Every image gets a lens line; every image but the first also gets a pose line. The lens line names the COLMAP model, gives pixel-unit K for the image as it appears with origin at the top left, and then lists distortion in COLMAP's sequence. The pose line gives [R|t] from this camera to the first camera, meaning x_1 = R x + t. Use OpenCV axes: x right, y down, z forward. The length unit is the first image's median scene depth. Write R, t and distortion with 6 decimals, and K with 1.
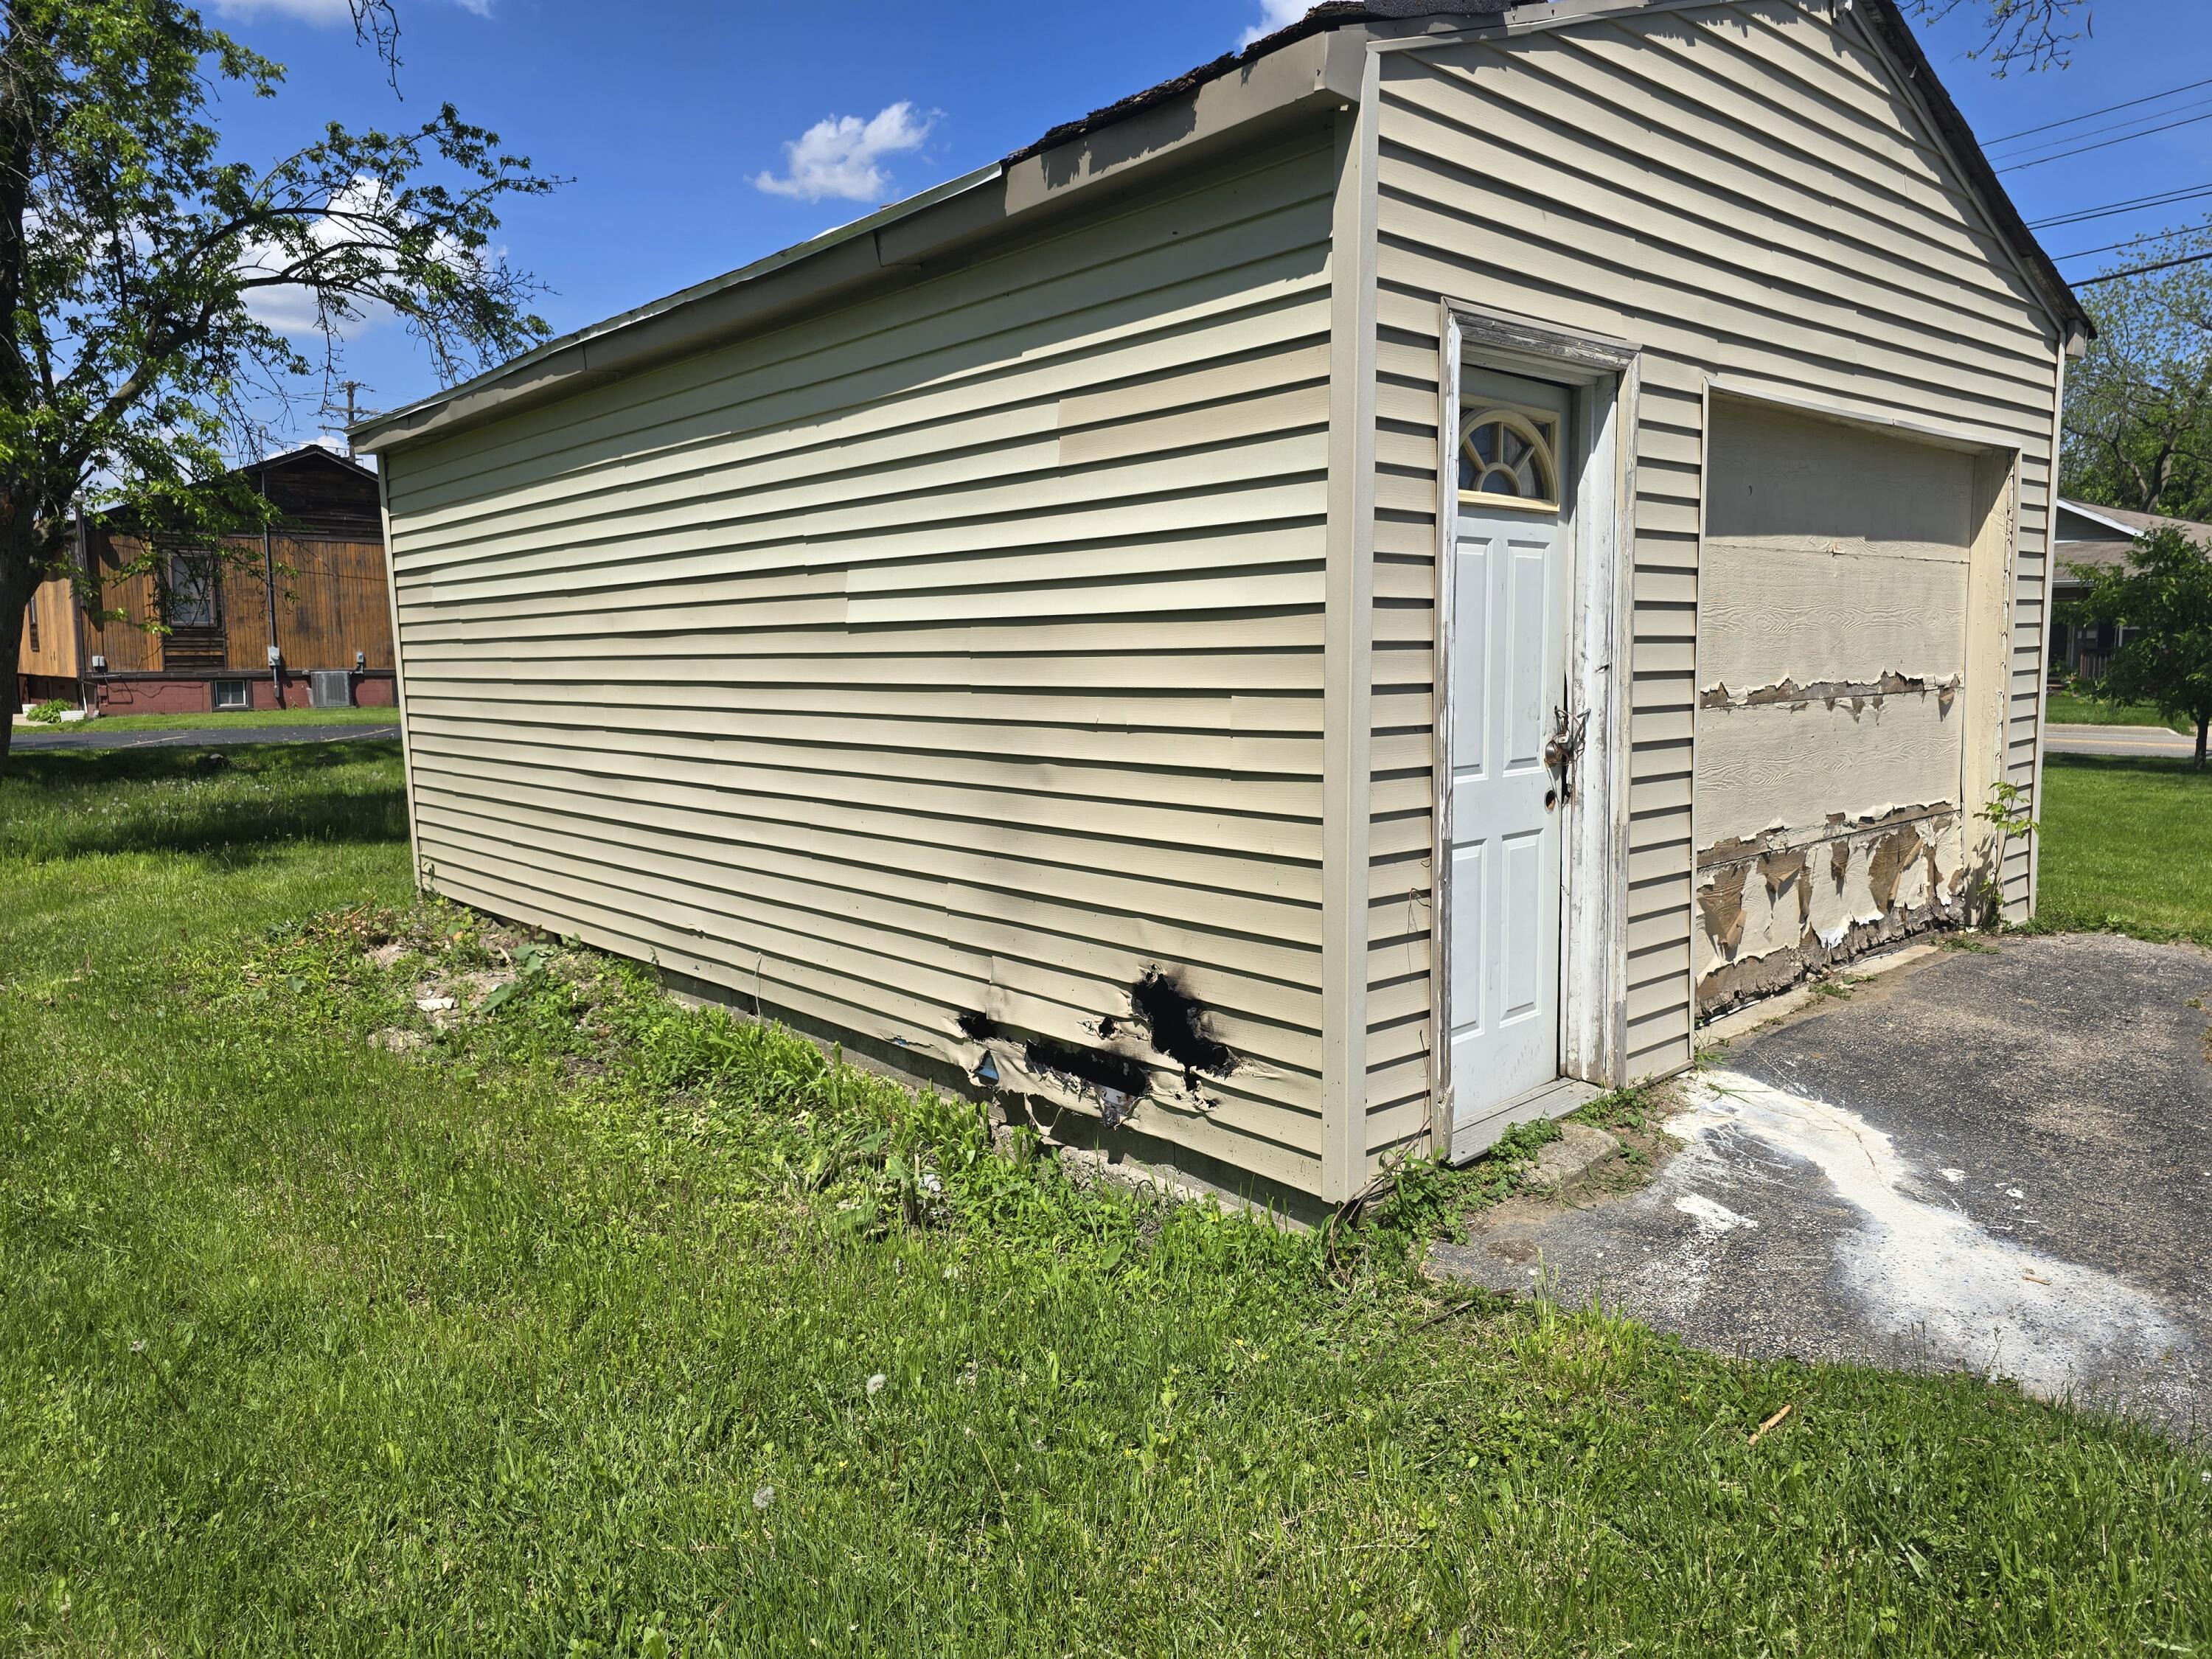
lens RADIAL K [[1481.8, 0, 1108.4], [0, 1481.8, 796.4], [0, 0, 1]] dist [0.042566, -0.040445]
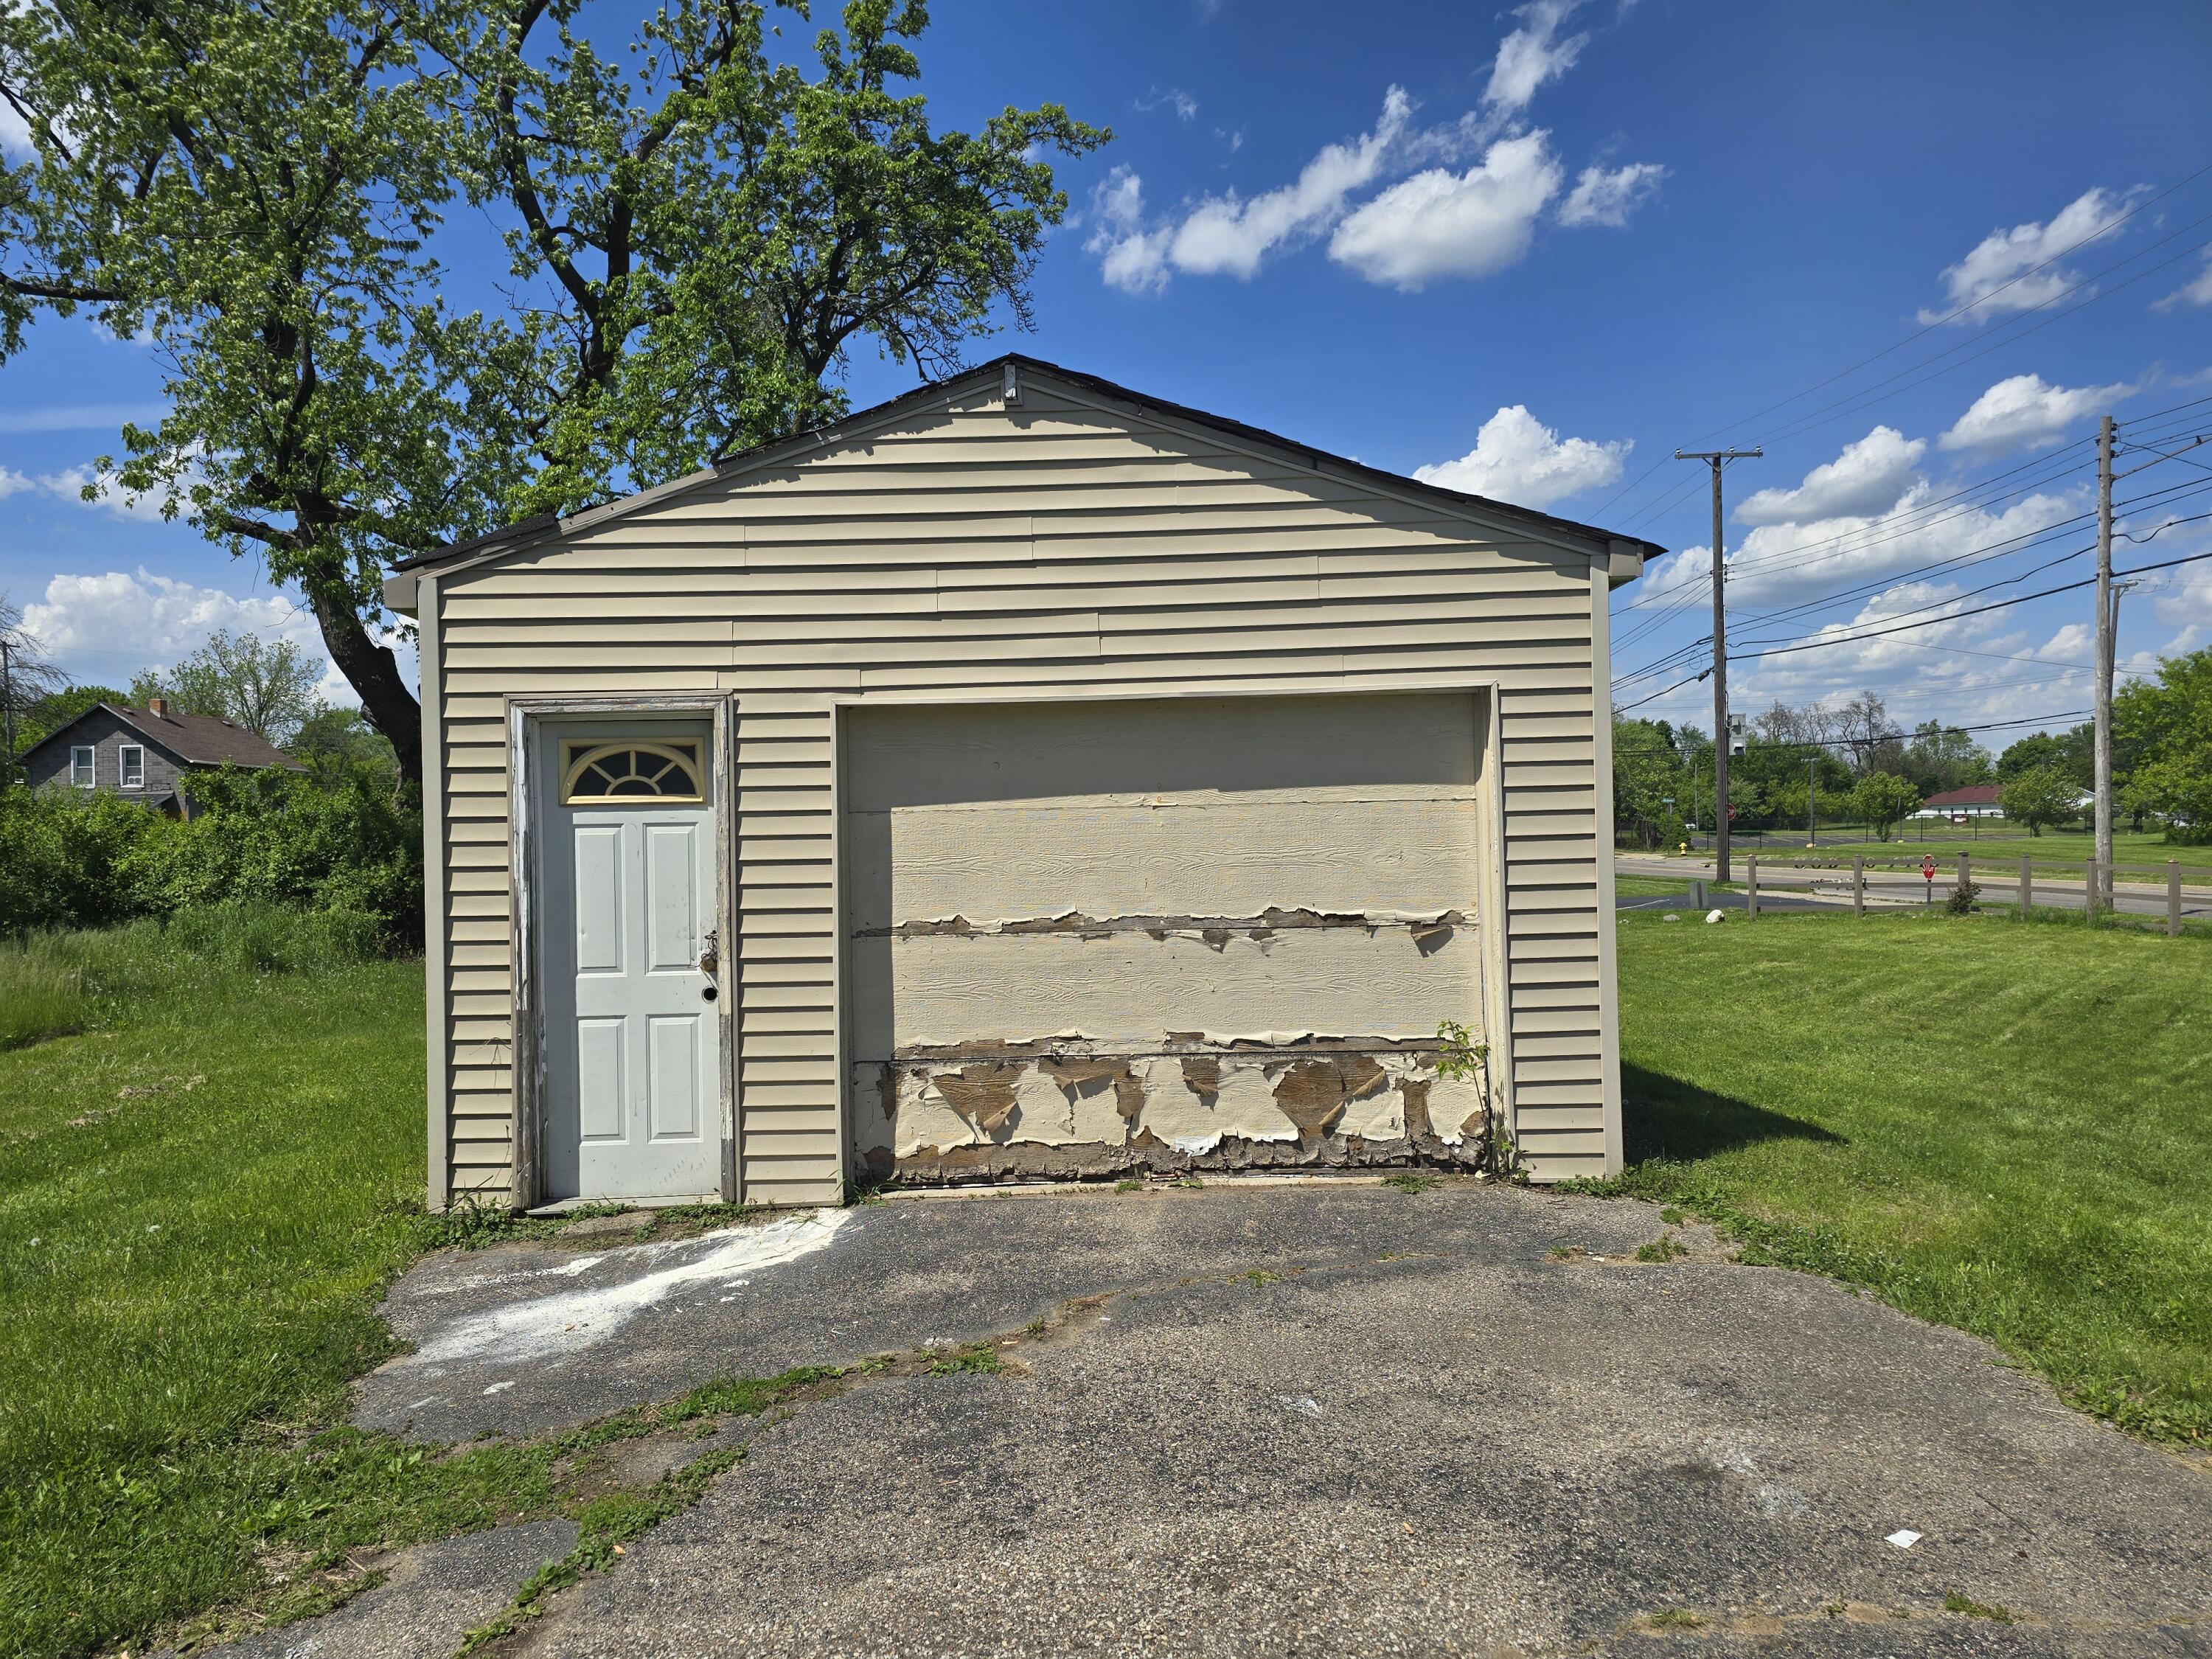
lens RADIAL K [[1481.8, 0, 1095.8], [0, 1481.8, 833.5], [0, 0, 1]] dist [0.042566, -0.040445]
pose [[0.749755, -0.004447, -0.661700, 1.576358], [-0.055382, 0.996047, -0.069445, -0.075895], [0.659394, 0.088714, 0.746545, 0.143378]]
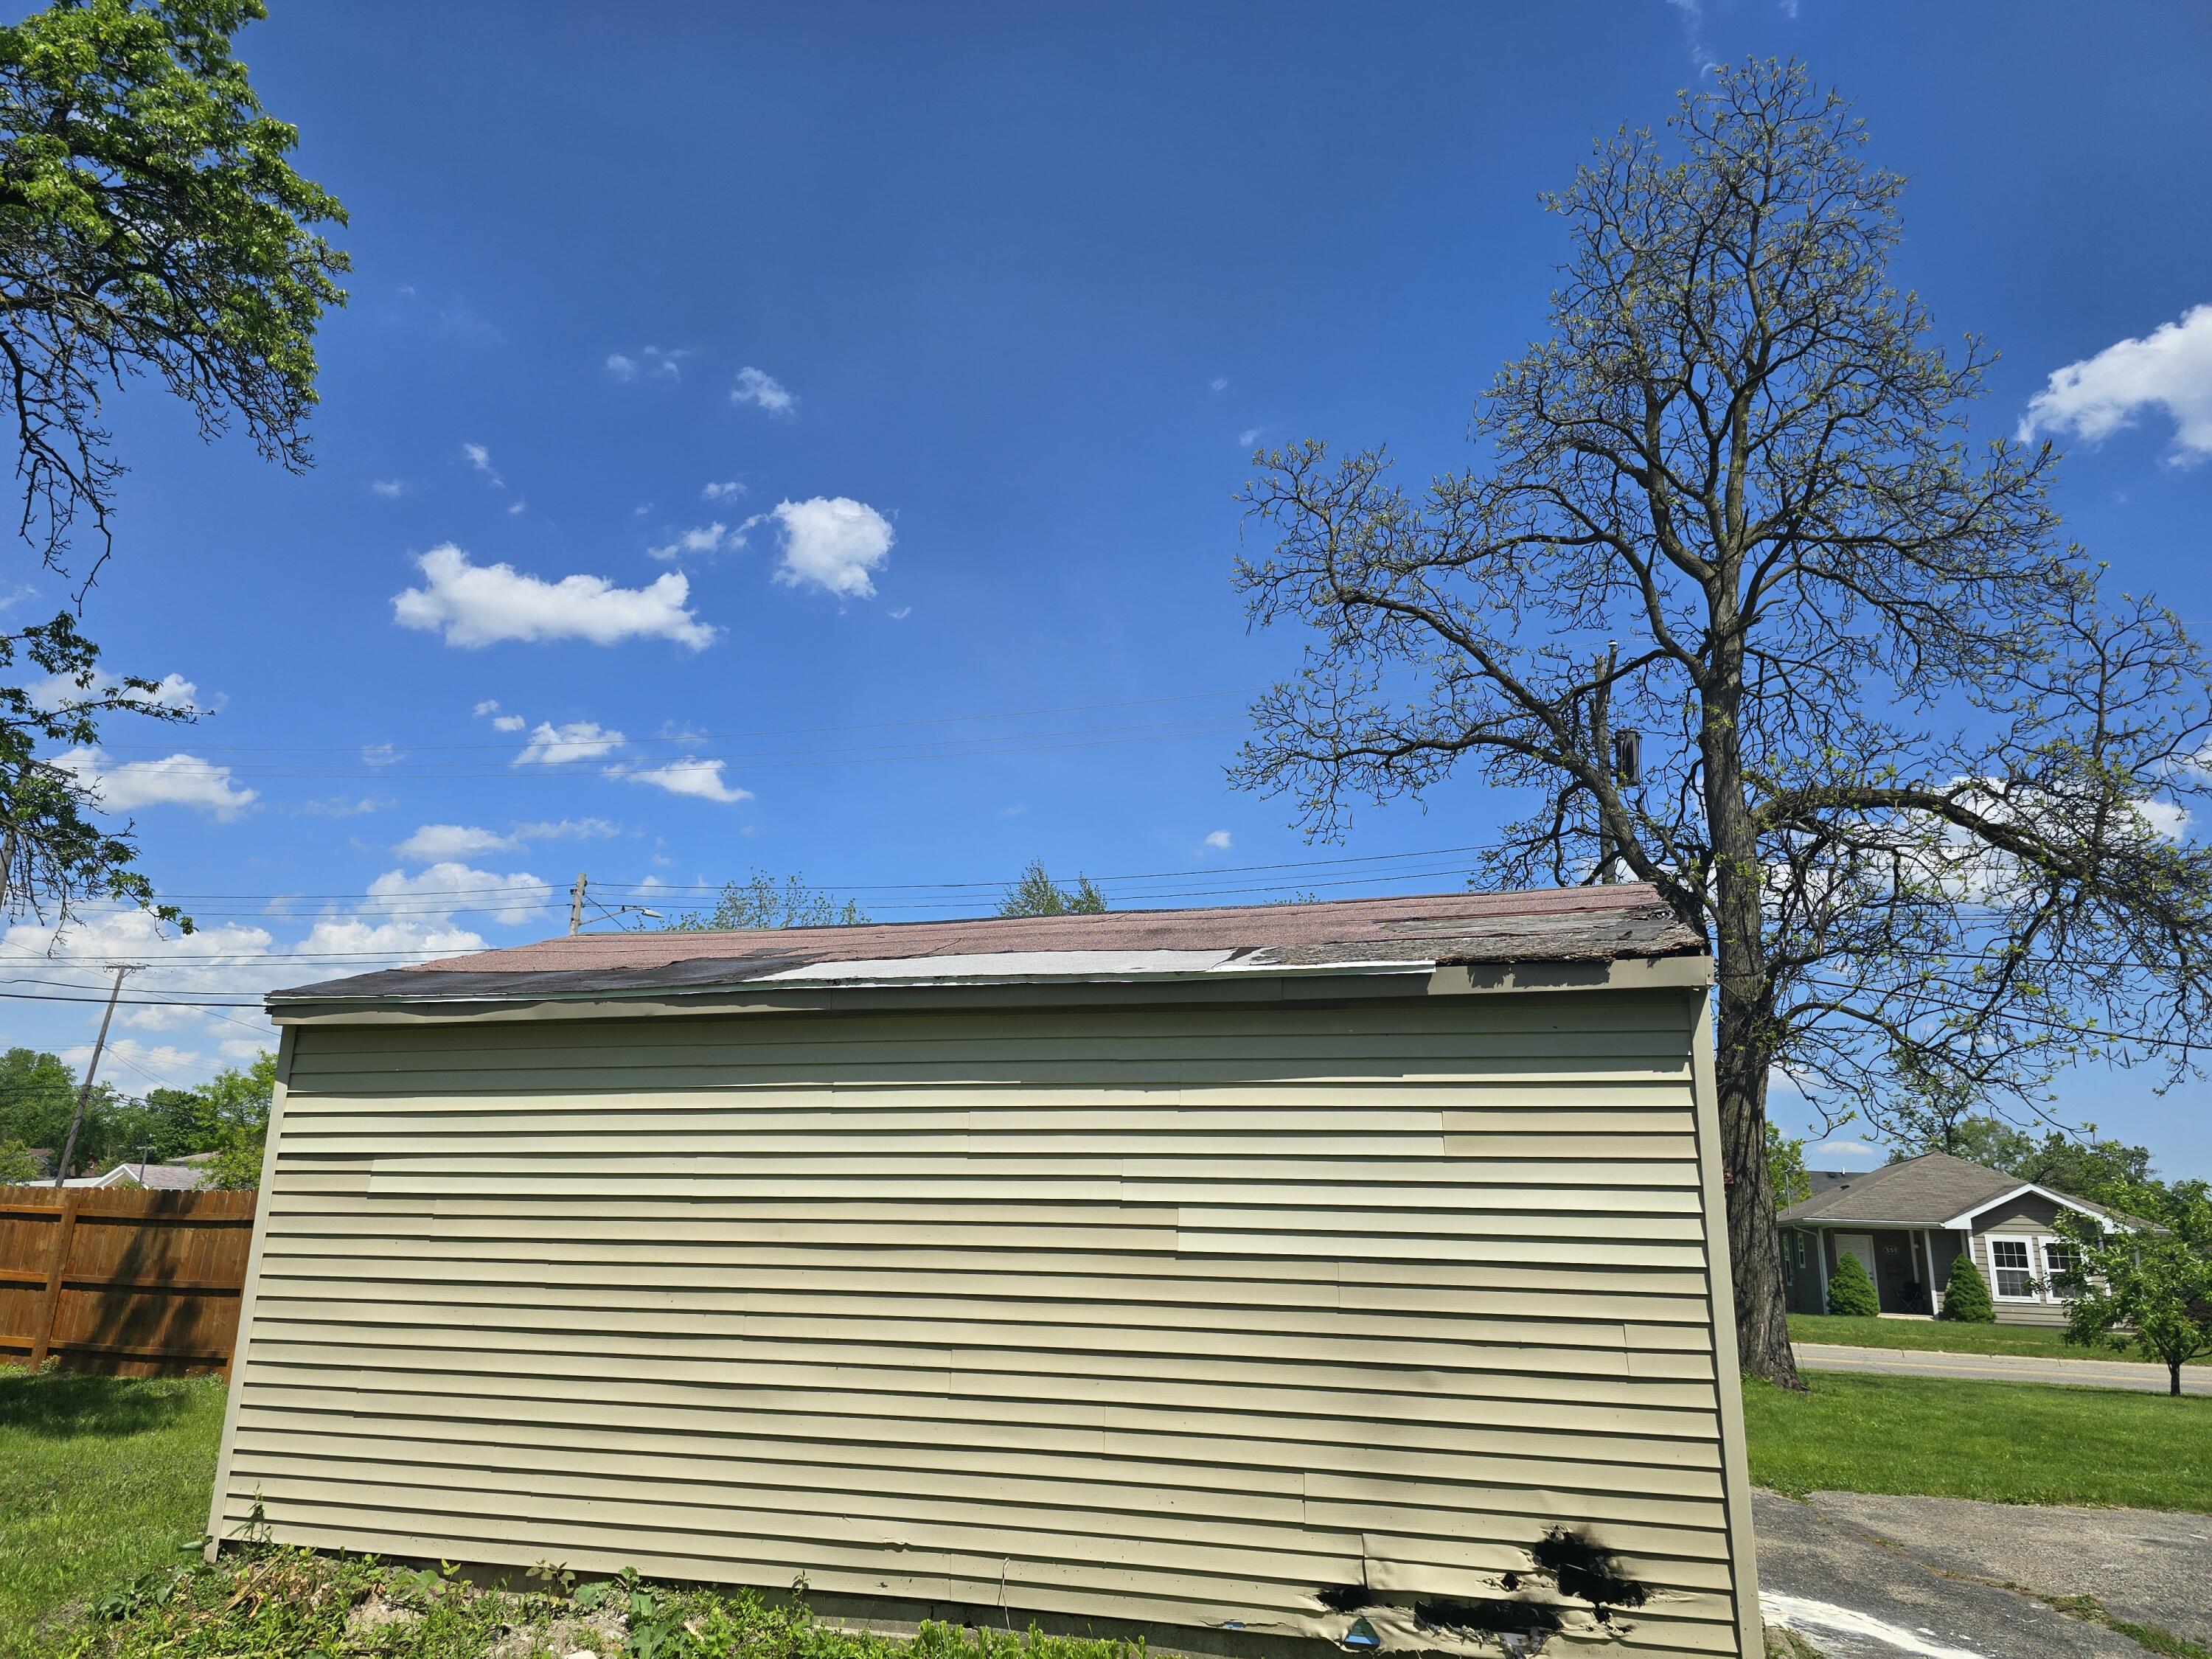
lens RADIAL K [[1481.8, 0, 1101.0], [0, 1481.8, 811.7], [0, 0, 1]] dist [0.042566, -0.040445]
pose [[0.848842, 0.175265, 0.498748, -1.160166], [0.017894, 0.933377, -0.358452, -0.017588], [-0.528344, 0.313194, 0.789153, -0.104207]]
